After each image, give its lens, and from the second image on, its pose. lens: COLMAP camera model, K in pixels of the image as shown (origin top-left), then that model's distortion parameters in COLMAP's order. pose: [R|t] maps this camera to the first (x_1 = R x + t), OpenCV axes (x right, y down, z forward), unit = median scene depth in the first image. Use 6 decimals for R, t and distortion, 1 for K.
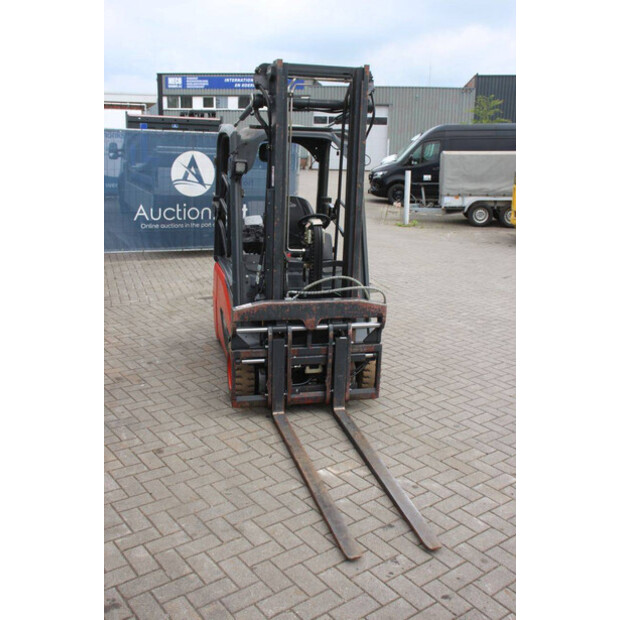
lens RADIAL K [[634.5, 0, 311.7], [0, 634.5, 323.2], [0, 0, 1]] dist [-0.050949, 0.000000]
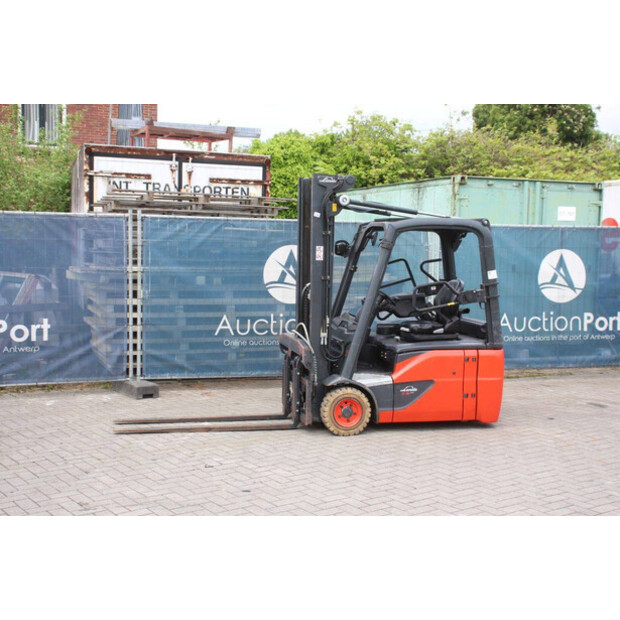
lens RADIAL K [[868.6, 0, 313.3], [0, 868.6, 307.4], [0, 0, 1]] dist [0.073764, 0.000000]
pose [[-0.005332, 0.047095, -0.998876, 1.949285], [-0.291493, 0.955437, 0.046603, -0.203597], [0.956558, 0.291414, 0.008633, 1.007112]]
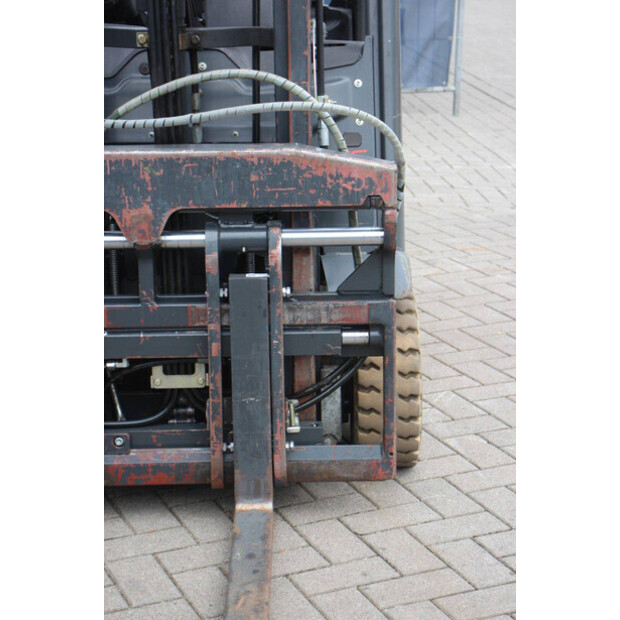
lens RADIAL K [[1459.2, 0, 307.3], [0, 1459.2, 310.7], [0, 0, 1]] dist [0.424861, 0.000000]
pose [[0.971393, 0.018888, -0.236724, 0.249835], [-0.020346, 0.999786, -0.003720, 0.043565], [0.236603, 0.008430, 0.971570, 0.323383]]
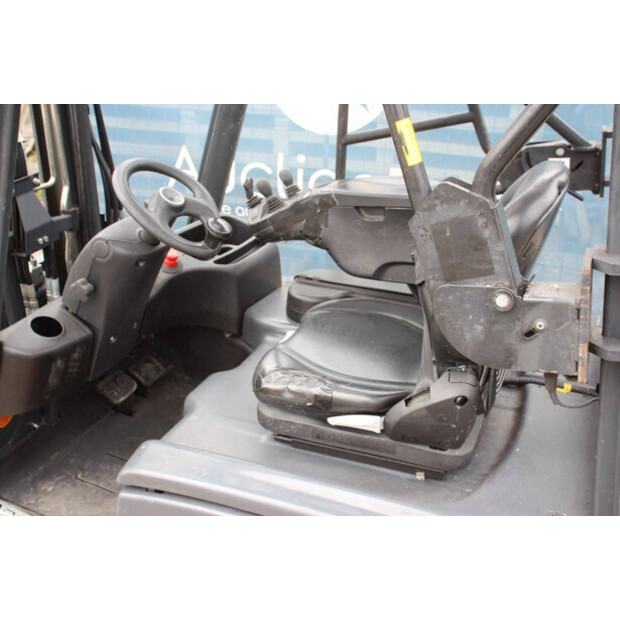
lens RADIAL K [[706.2, 0, 312.2], [0, 706.2, 308.1], [0, 0, 1]] dist [0.010558, 0.000000]
pose [[-0.586534, 0.295932, -0.753925, 0.252512], [-0.259834, 0.812902, 0.521226, -0.348823], [0.767114, 0.501612, -0.399902, 1.394001]]
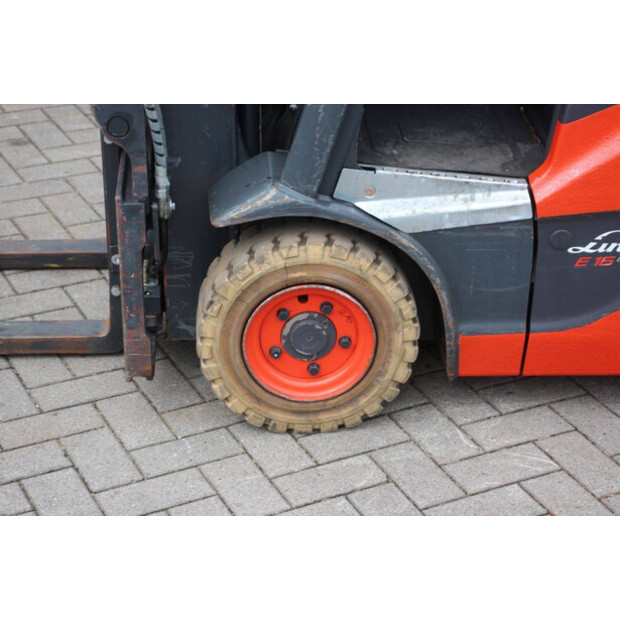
lens RADIAL K [[1459.2, 0, 312.7], [0, 1459.2, 305.7], [0, 0, 1]] dist [0.424861, 0.000000]
pose [[-0.185219, 0.421697, -0.887618, 0.712290], [-0.287693, 0.840403, 0.459299, -0.255216], [0.939642, 0.340432, -0.034339, 1.177852]]
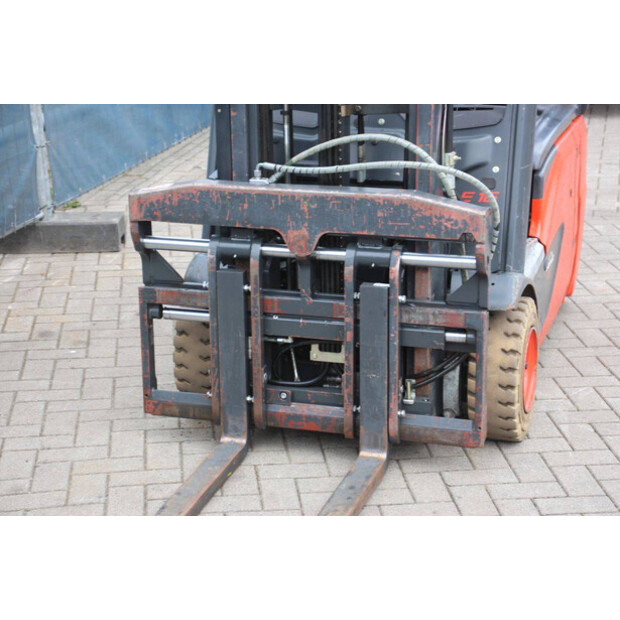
lens RADIAL K [[1459.2, 0, 309.0], [0, 1459.2, 310.9], [0, 0, 1]] dist [0.424861, 0.000000]
pose [[0.856768, 0.108371, -0.504187, 0.511101], [-0.103816, 0.993900, 0.037215, 0.009373], [0.505145, 0.020458, 0.862792, 0.149289]]
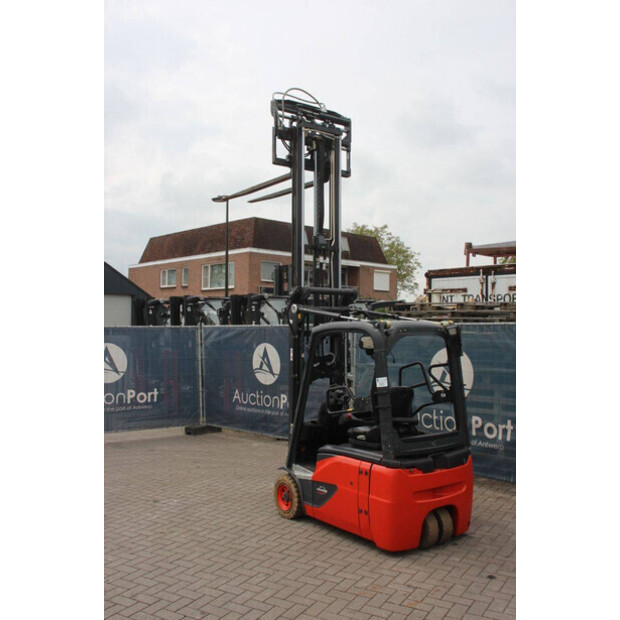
lens RADIAL K [[634.5, 0, 310.7], [0, 634.5, 305.9], [0, 0, 1]] dist [-0.050949, 0.000000]
pose [[-0.924835, -0.047675, -0.377370, 0.642832], [-0.133840, 0.969456, 0.205530, -0.684899], [0.356045, 0.240588, -0.902967, 2.431045]]
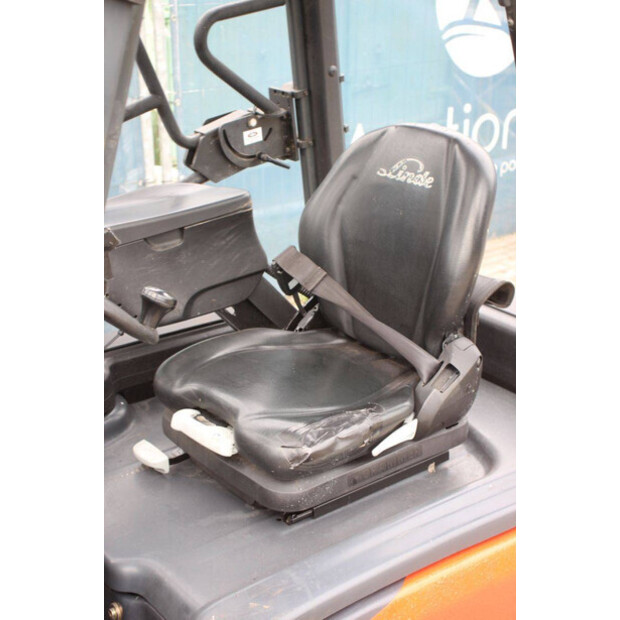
lens RADIAL K [[1100.1, 0, 306.9], [0, 1100.1, 309.6], [0, 0, 1]] dist [0.190037, 0.000000]
pose [[0.389251, 0.301320, -0.870454, 0.378431], [-0.250218, 0.944039, 0.214900, -0.282558], [0.886496, 0.134153, 0.442864, 1.066130]]
